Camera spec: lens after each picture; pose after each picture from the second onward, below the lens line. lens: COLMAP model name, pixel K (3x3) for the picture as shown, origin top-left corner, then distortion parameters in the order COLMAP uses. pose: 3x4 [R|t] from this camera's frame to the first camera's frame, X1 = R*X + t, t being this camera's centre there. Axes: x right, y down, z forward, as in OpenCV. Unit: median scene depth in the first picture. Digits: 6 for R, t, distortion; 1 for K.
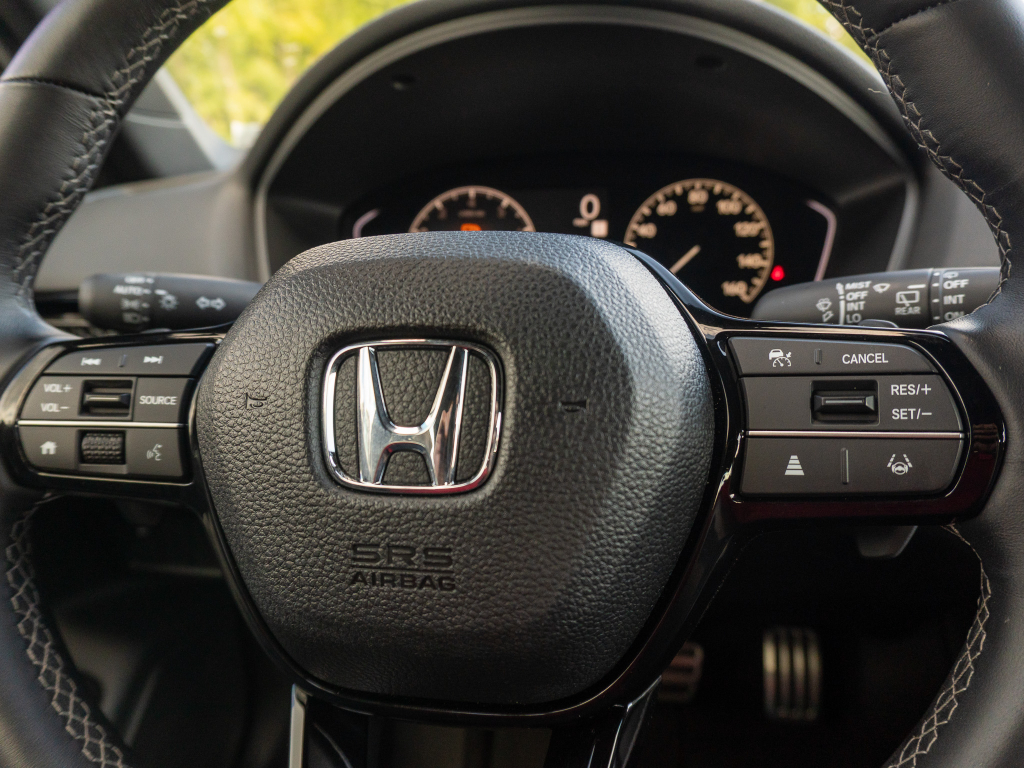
lens RADIAL K [[763.2, 0, 527.0], [0, 763.2, 379.7], [0, 0, 1]] dist [-0.039123, 0.027886]
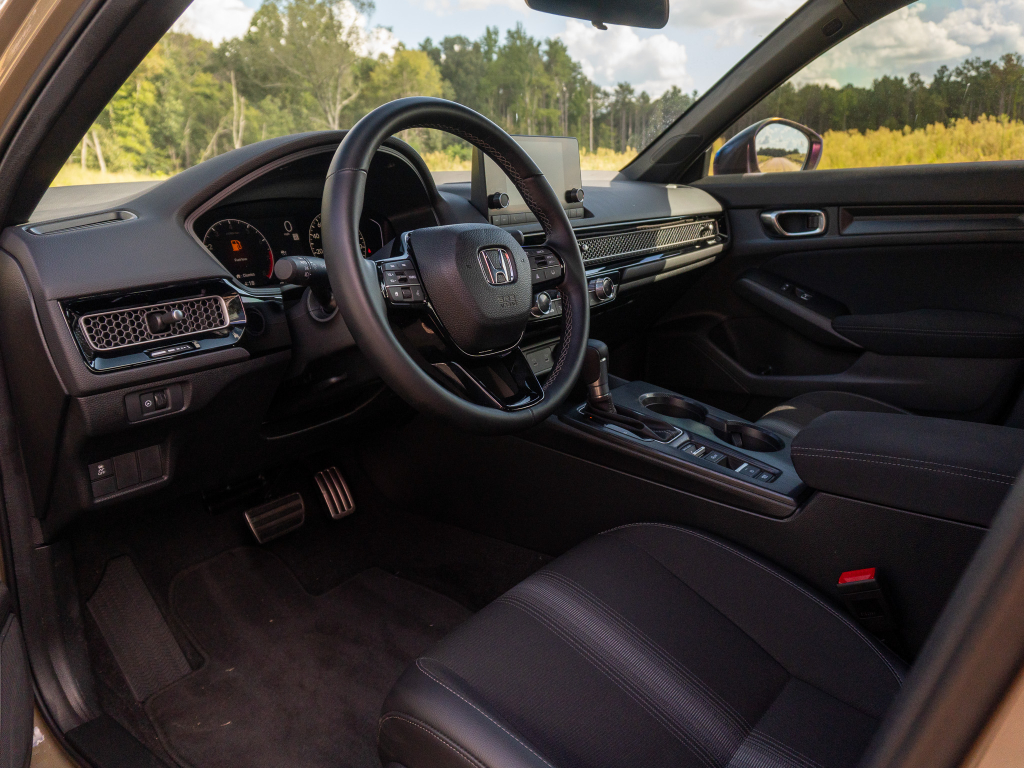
lens RADIAL K [[763.2, 0, 508.6], [0, 763.2, 383.8], [0, 0, 1]] dist [-0.039123, 0.027886]
pose [[0.477737, -0.165148, 0.862840, -2.879985], [0.205881, 0.975866, 0.072789, 0.288975], [-0.854037, 0.142869, 0.500209, -0.764816]]
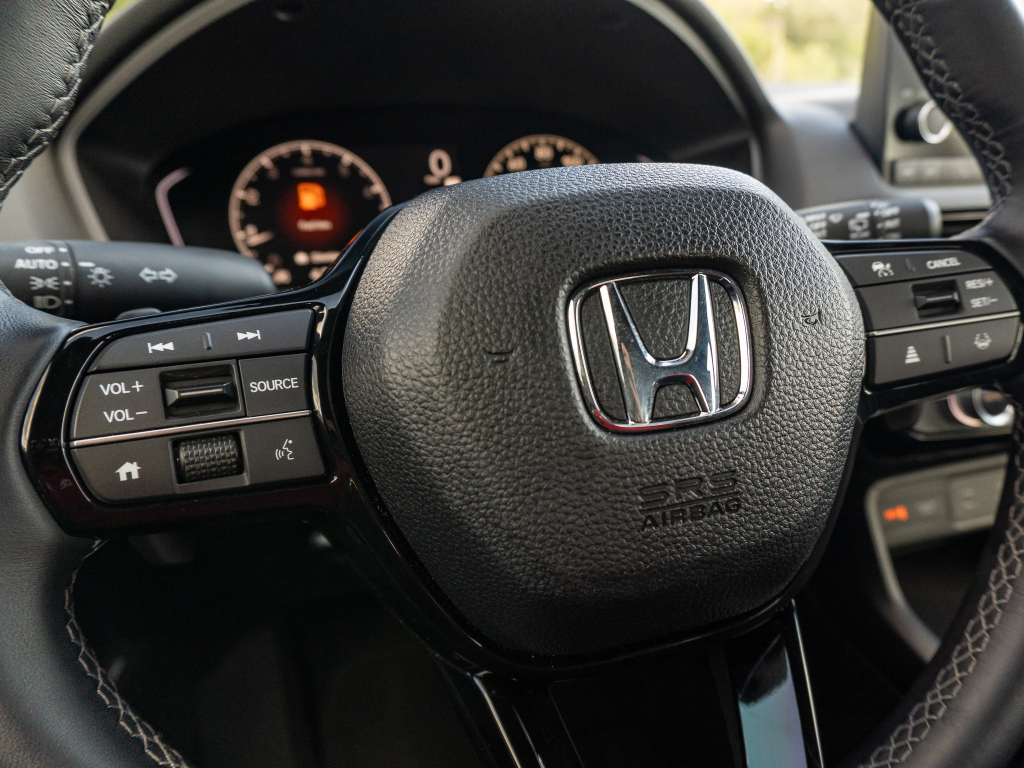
lens RADIAL K [[763.2, 0, 578.0], [0, 763.2, 375.9], [0, 0, 1]] dist [-0.039123, 0.027886]
pose [[0.867063, -0.133053, 0.480103, -0.563206], [0.119405, 0.991090, 0.059021, 0.008687], [-0.483678, 0.006152, 0.875225, 0.155364]]
